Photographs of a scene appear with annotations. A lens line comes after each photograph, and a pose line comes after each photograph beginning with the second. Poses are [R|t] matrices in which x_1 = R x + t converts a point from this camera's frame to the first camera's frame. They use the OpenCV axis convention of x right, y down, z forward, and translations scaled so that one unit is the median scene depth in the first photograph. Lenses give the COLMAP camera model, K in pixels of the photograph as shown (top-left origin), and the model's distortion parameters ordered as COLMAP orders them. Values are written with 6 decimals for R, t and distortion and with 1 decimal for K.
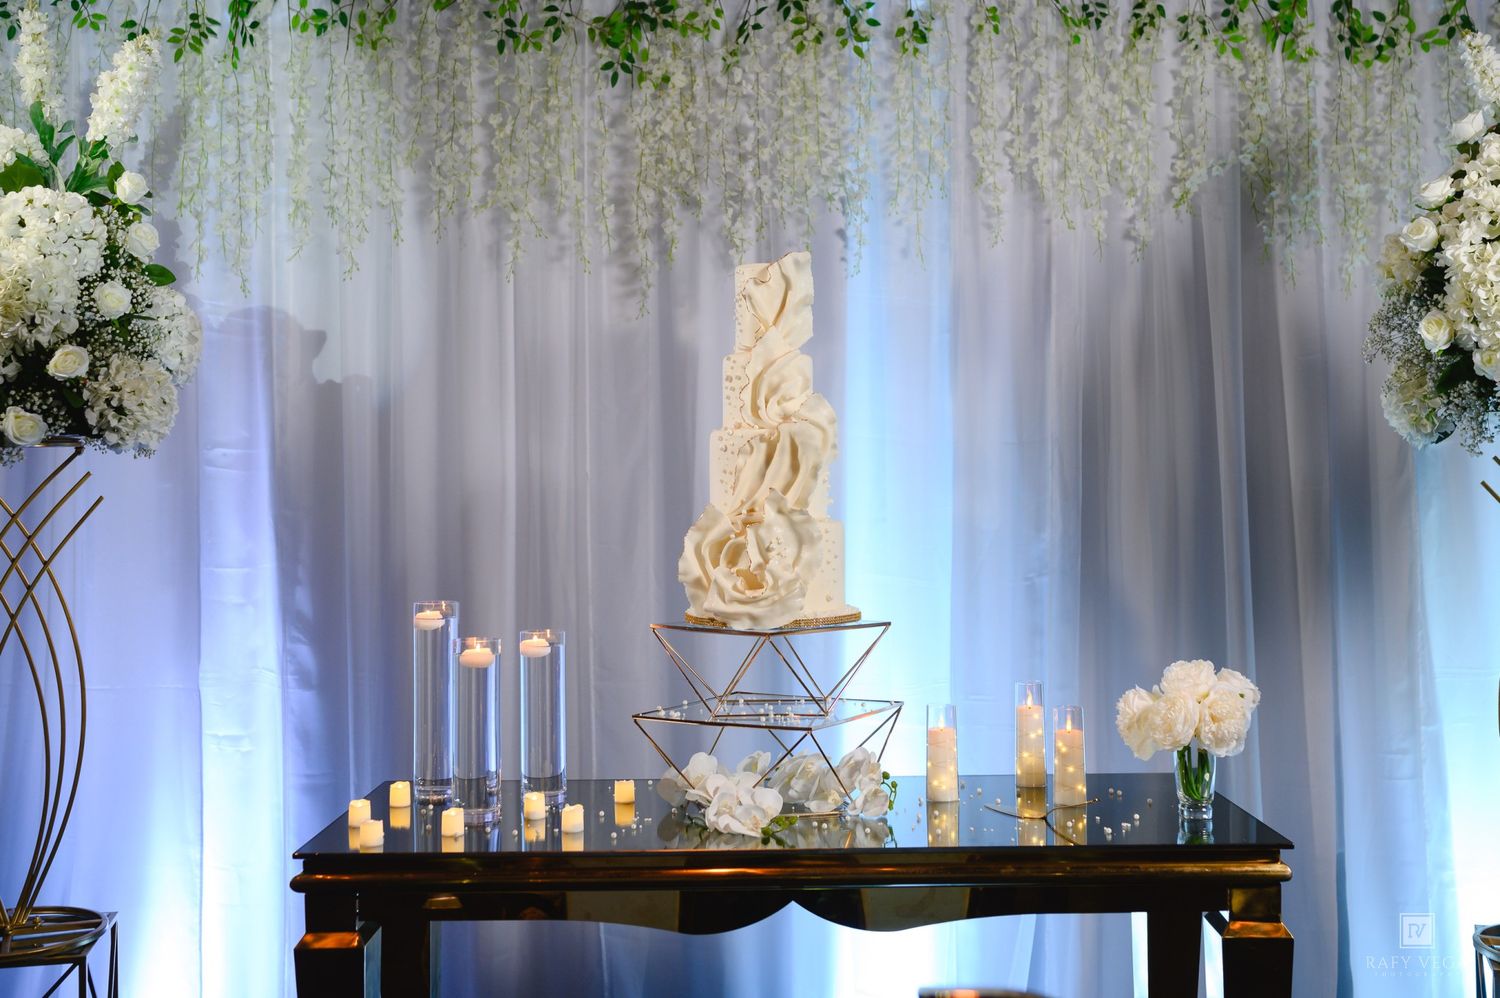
lens RADIAL K [[1500.4, 0, 743.6], [0, 1500.4, 427.8], [0, 0, 1]] dist [0.000722, 0.000000]
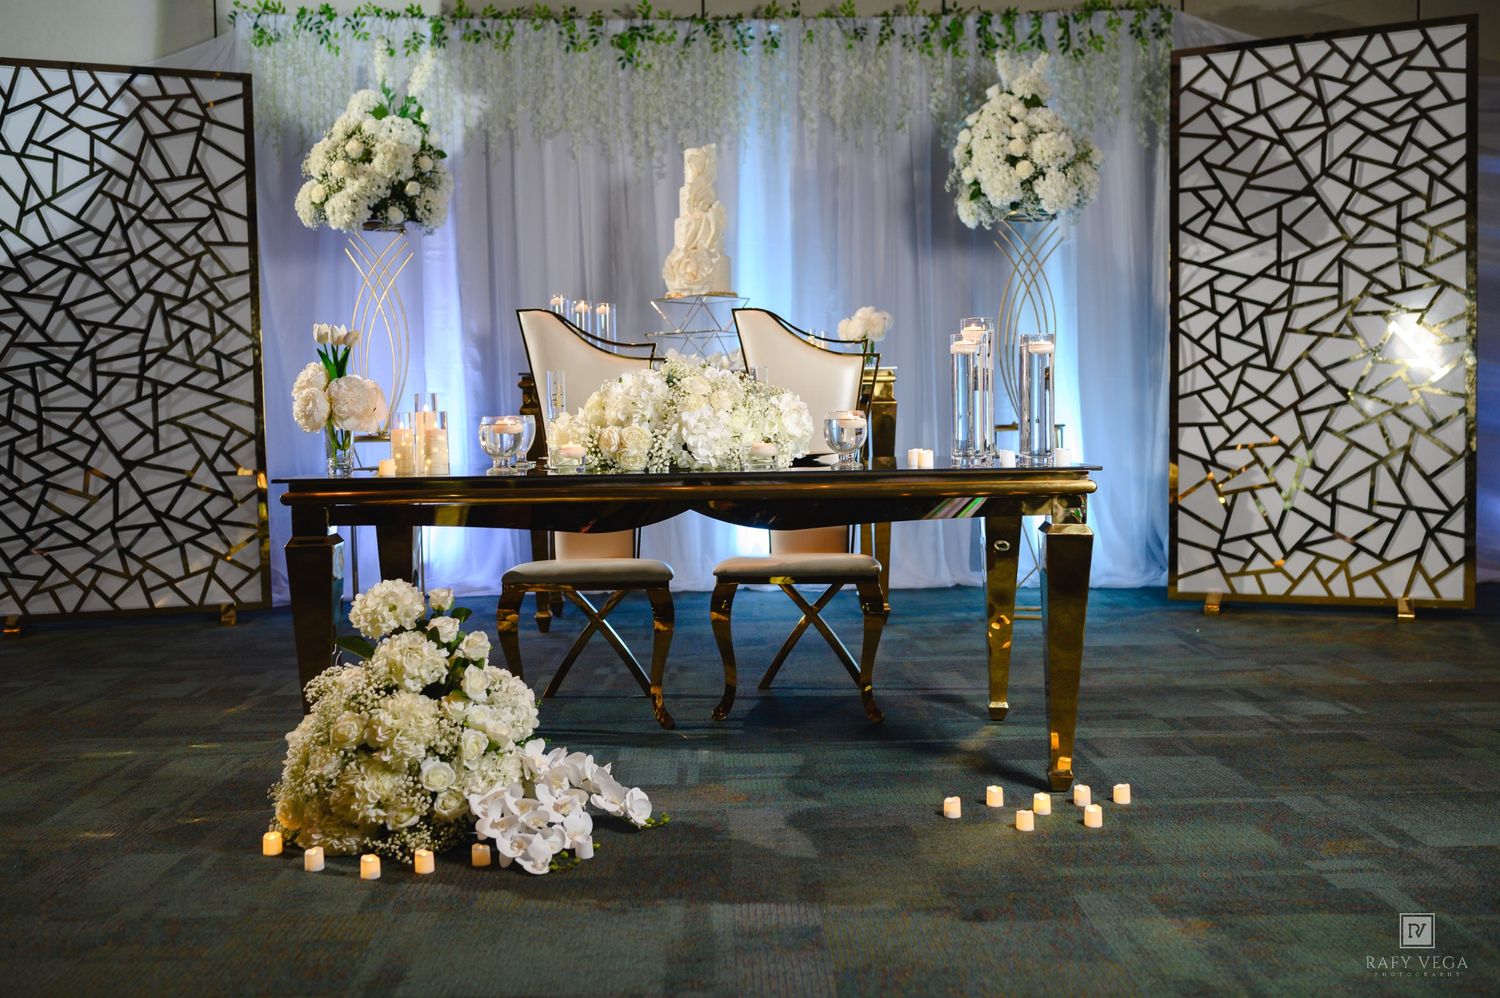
lens RADIAL K [[1500.4, 0, 751.3], [0, 1500.4, 499.5], [0, 0, 1]] dist [0.000722, 0.000000]
pose [[0.998907, -0.011148, 0.045402, -0.012943], [0.007887, 0.997419, 0.071366, 0.208494], [-0.046080, -0.070930, 0.996416, -1.068276]]
